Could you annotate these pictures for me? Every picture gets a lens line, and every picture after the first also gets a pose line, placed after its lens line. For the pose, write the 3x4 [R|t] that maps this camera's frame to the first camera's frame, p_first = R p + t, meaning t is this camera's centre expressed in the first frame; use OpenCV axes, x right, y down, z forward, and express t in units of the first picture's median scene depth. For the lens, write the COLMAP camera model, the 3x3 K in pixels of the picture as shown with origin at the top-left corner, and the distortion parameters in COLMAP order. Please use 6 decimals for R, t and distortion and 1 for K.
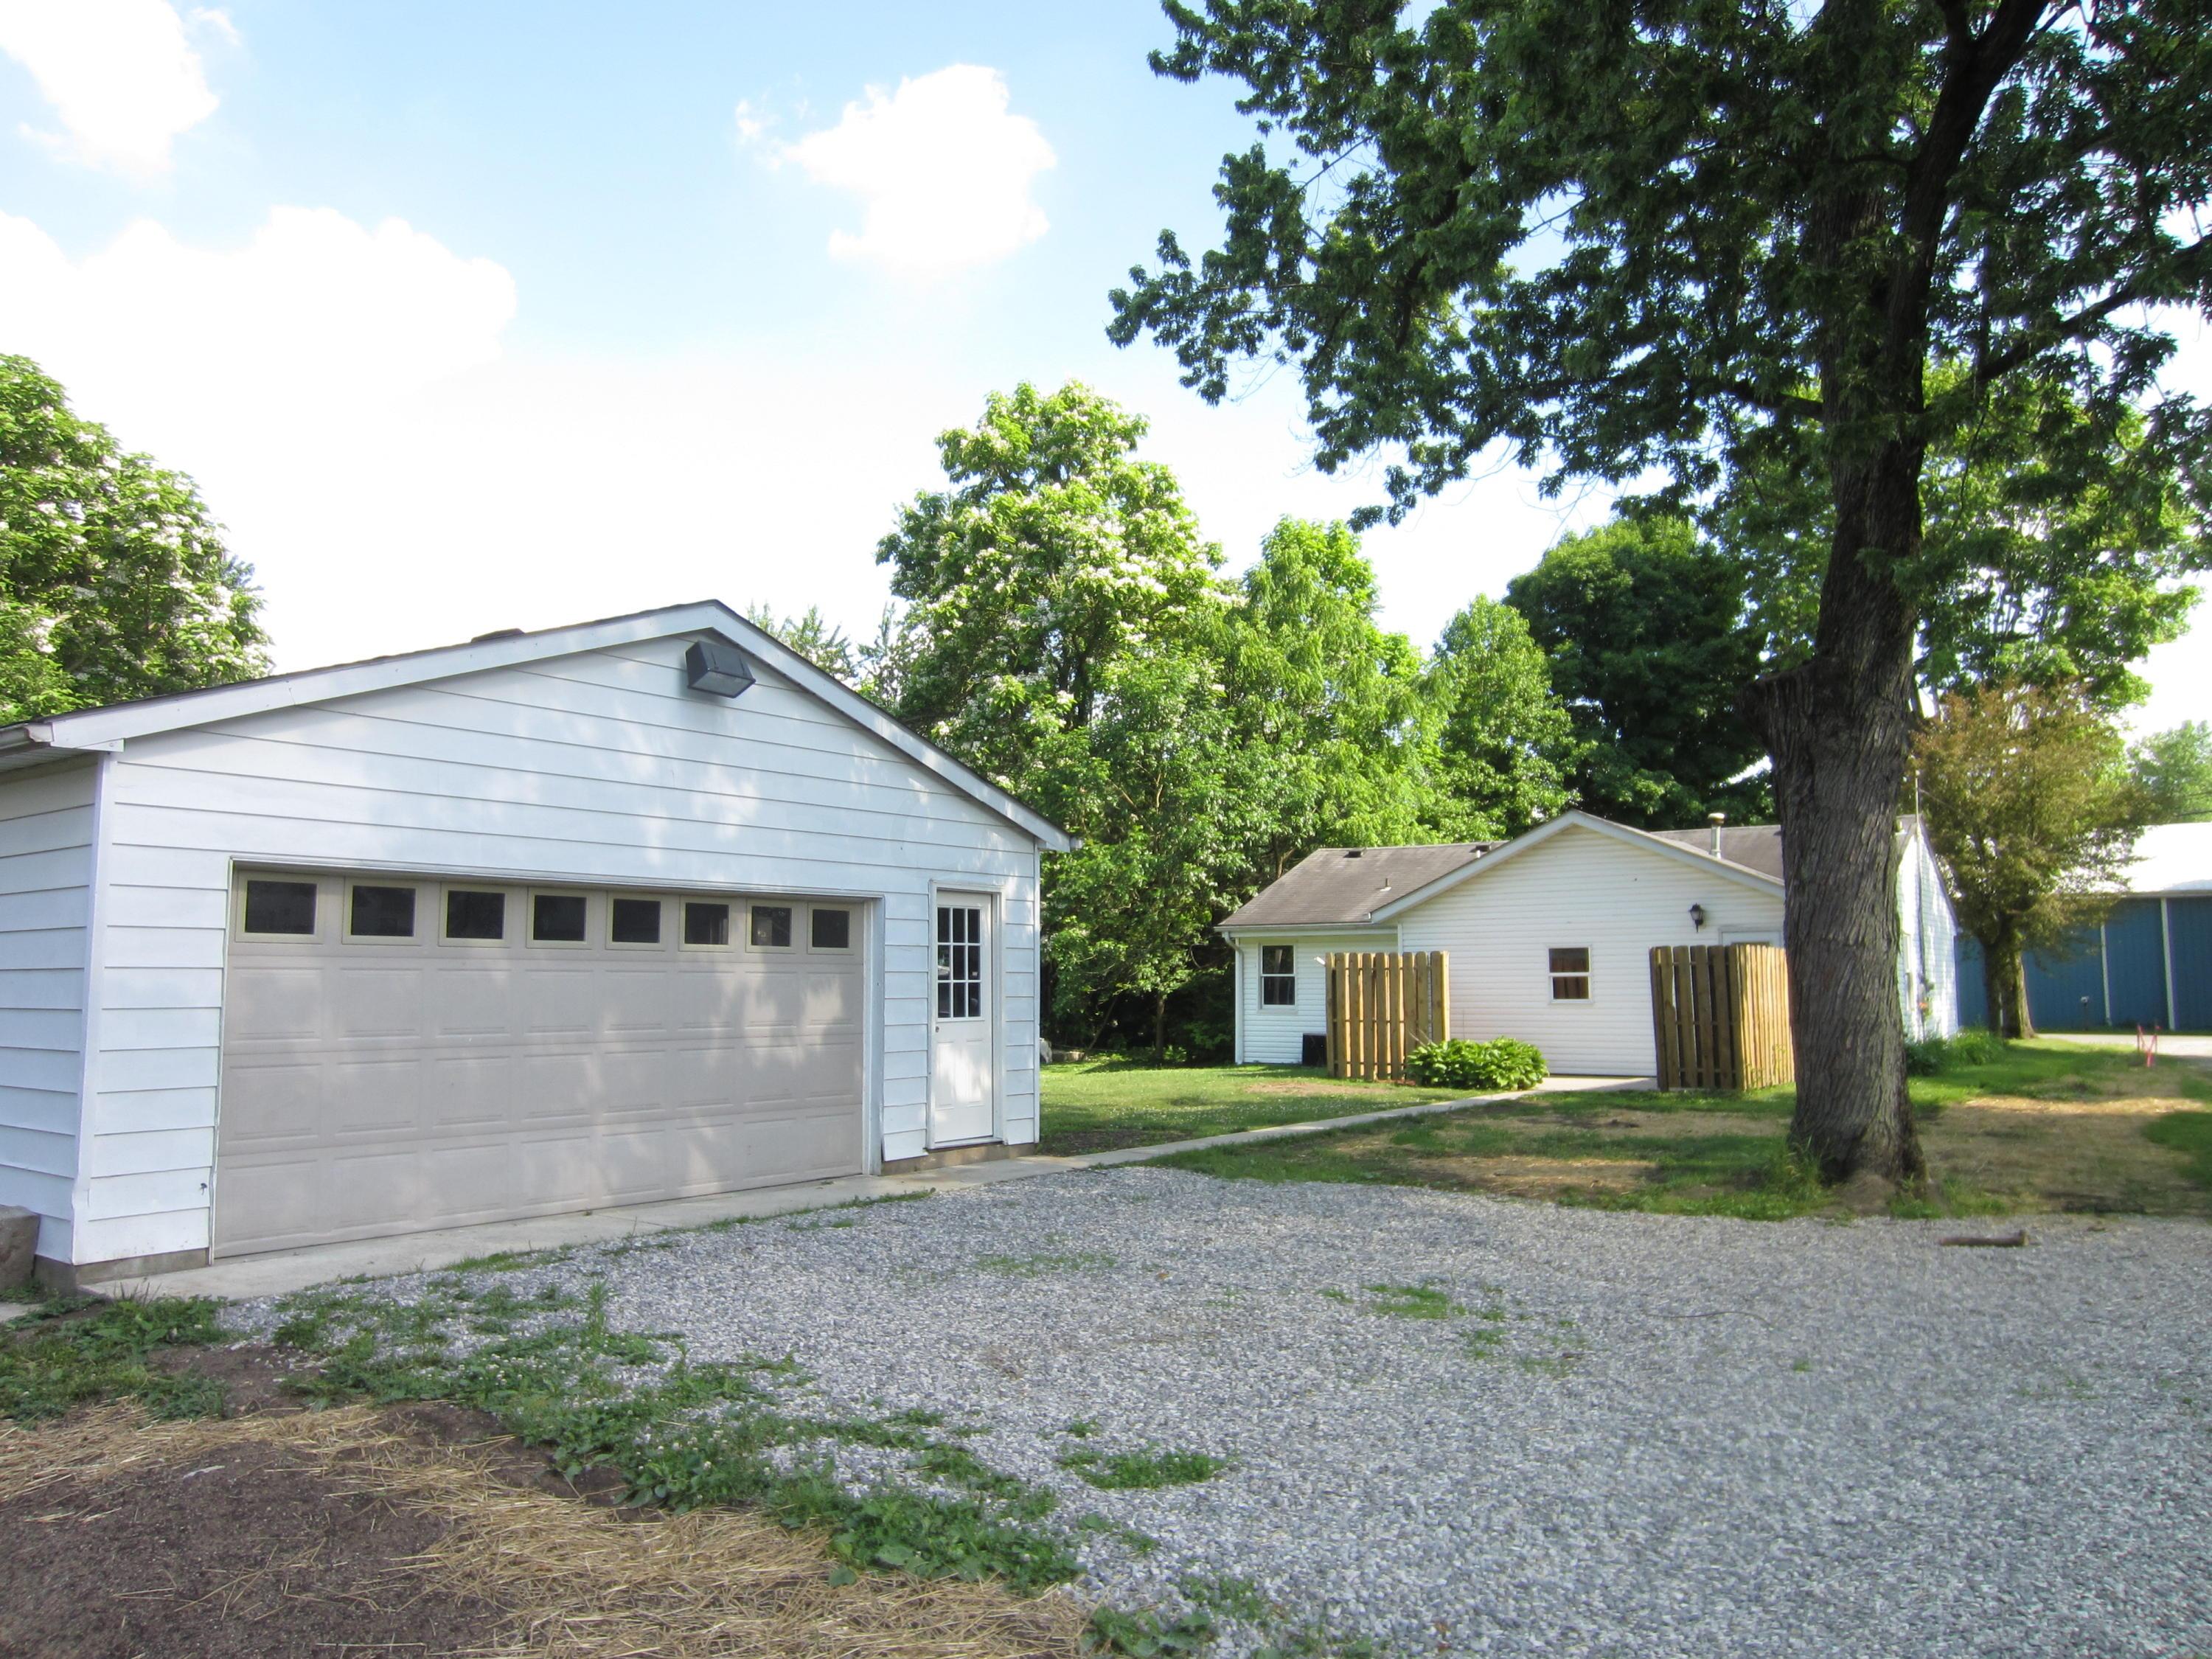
lens RADIAL K [[1603.8, 0, 1106.0], [0, 1603.8, 829.5], [0, 0, 1]] dist [-0.003082, -0.000781]
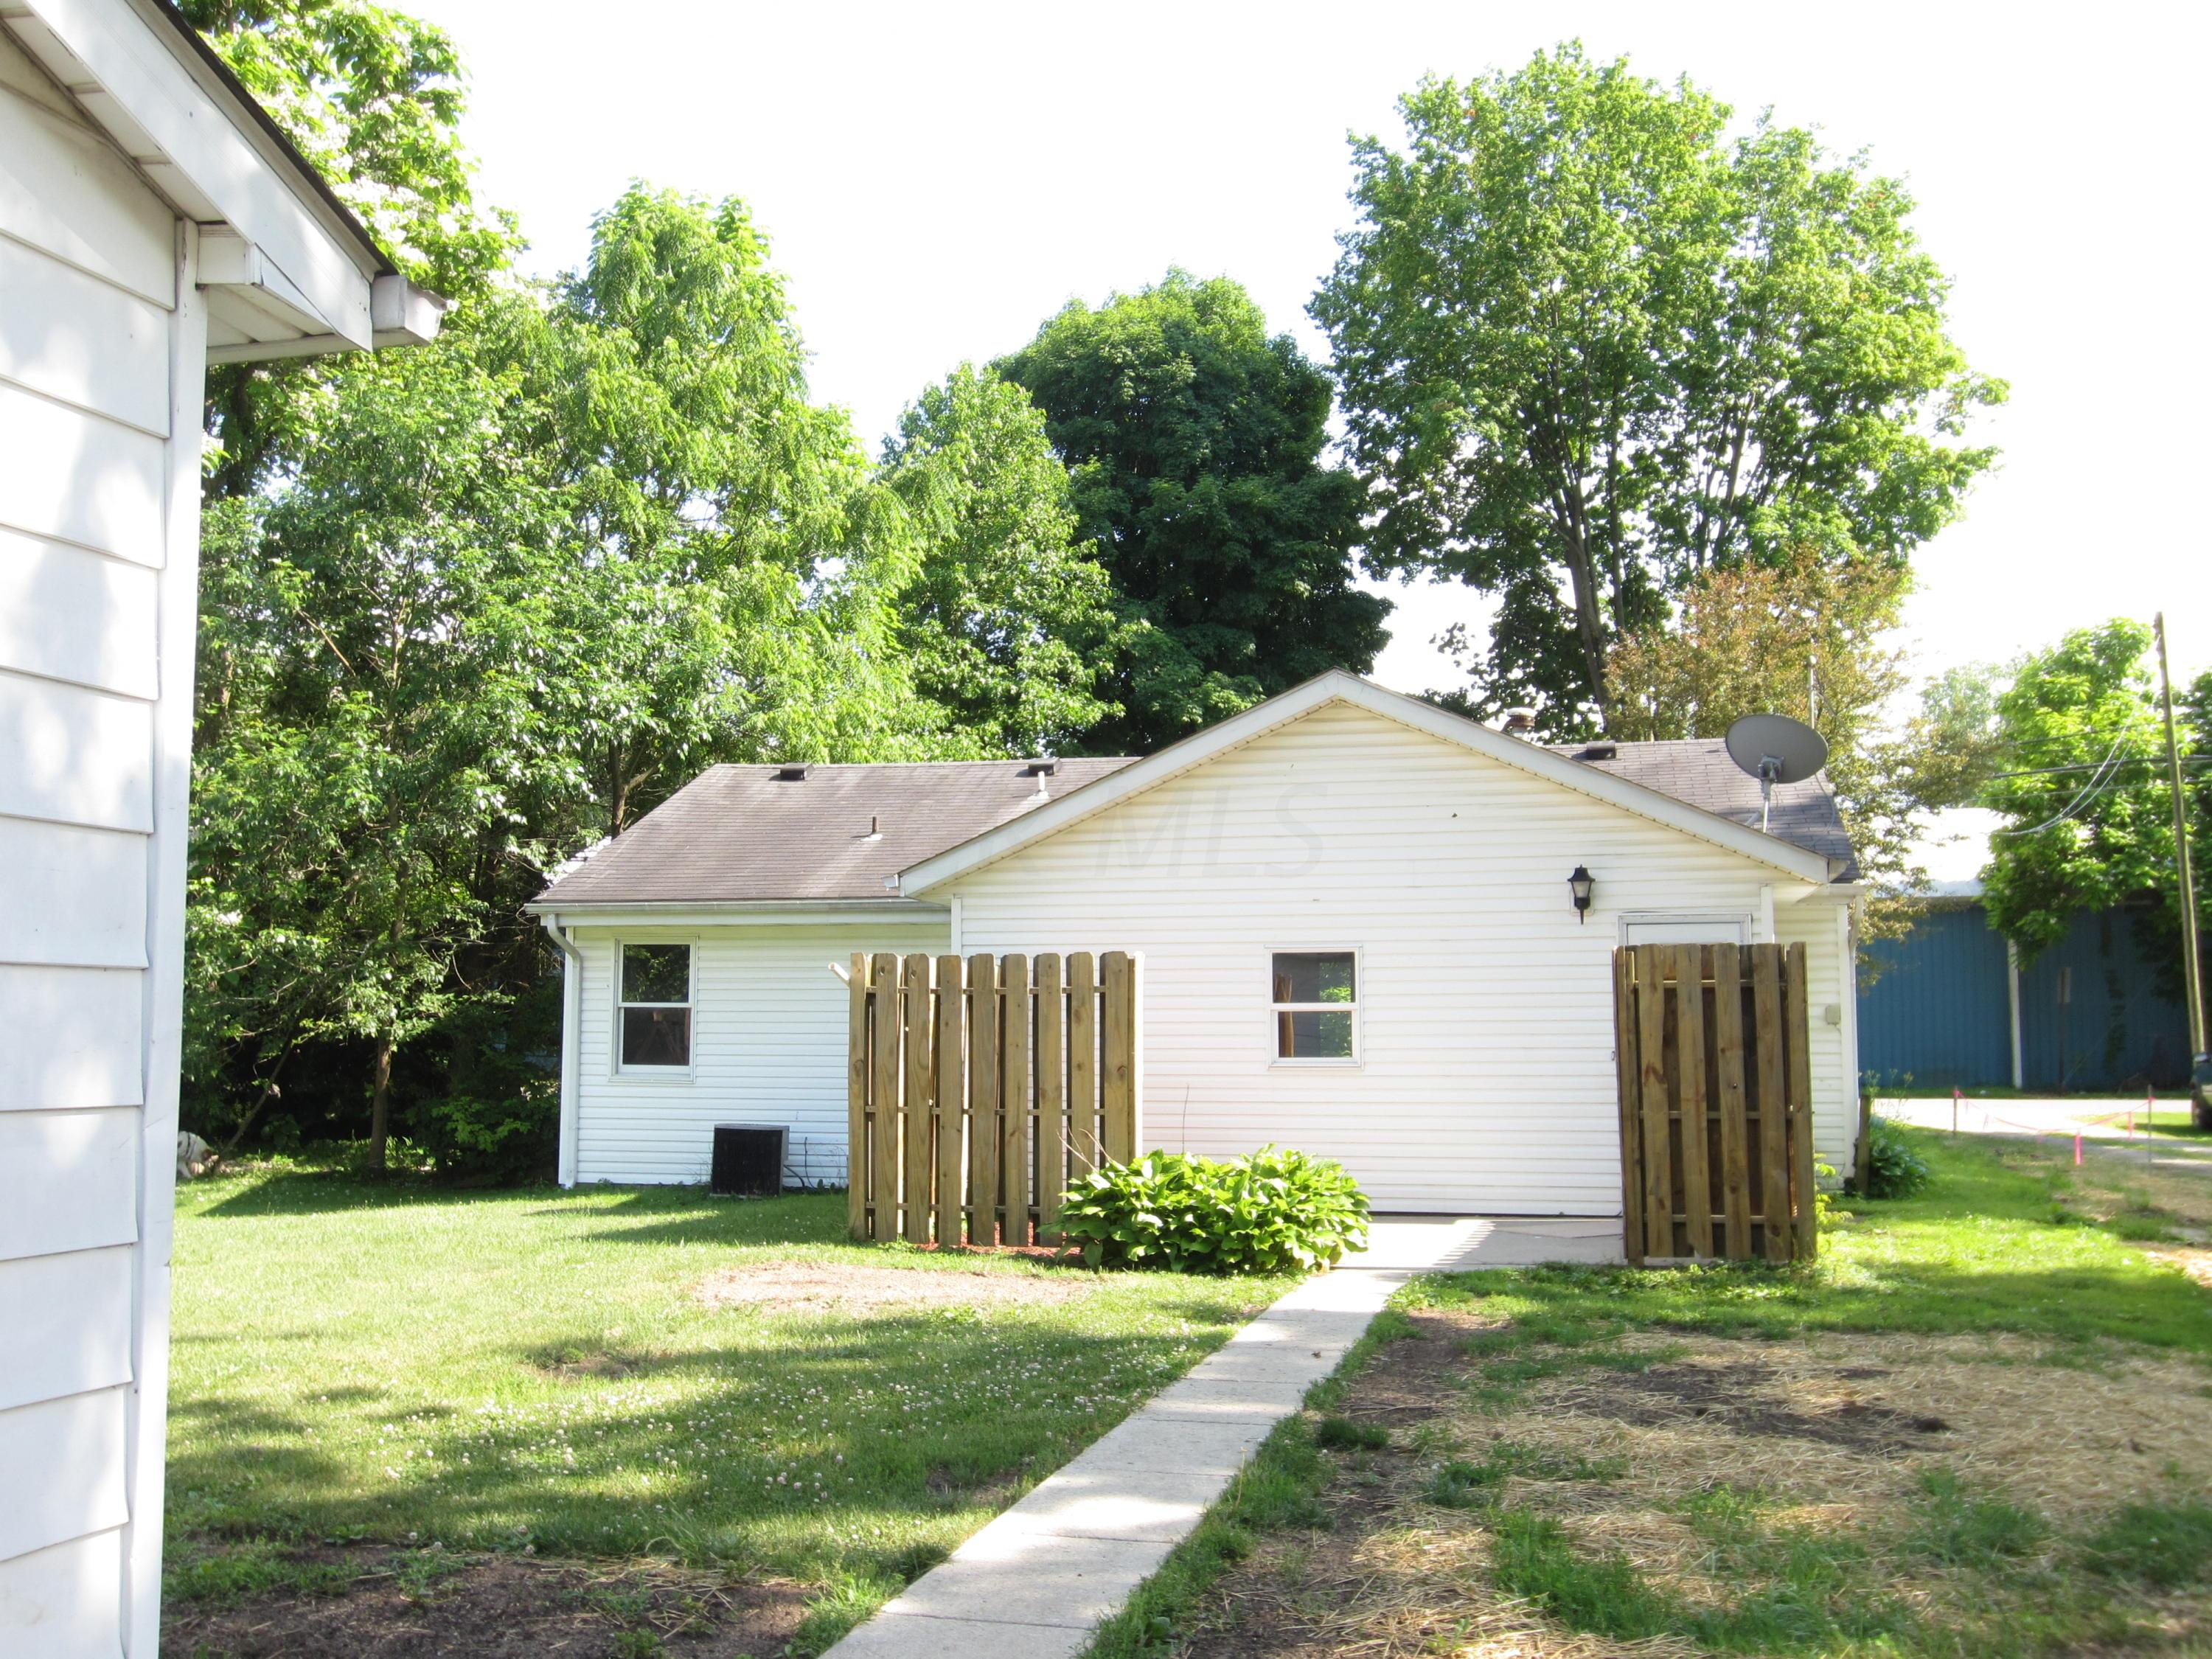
lens RADIAL K [[2176.9, 0, 1106.0], [0, 2176.9, 829.5], [0, 0, 1]] dist [-0.005490, -0.219569]
pose [[0.926499, 0.035895, 0.374580, -0.015181], [-0.039363, 0.999224, 0.001608, 0.028156], [-0.374232, -0.016234, 0.927193, 0.305081]]
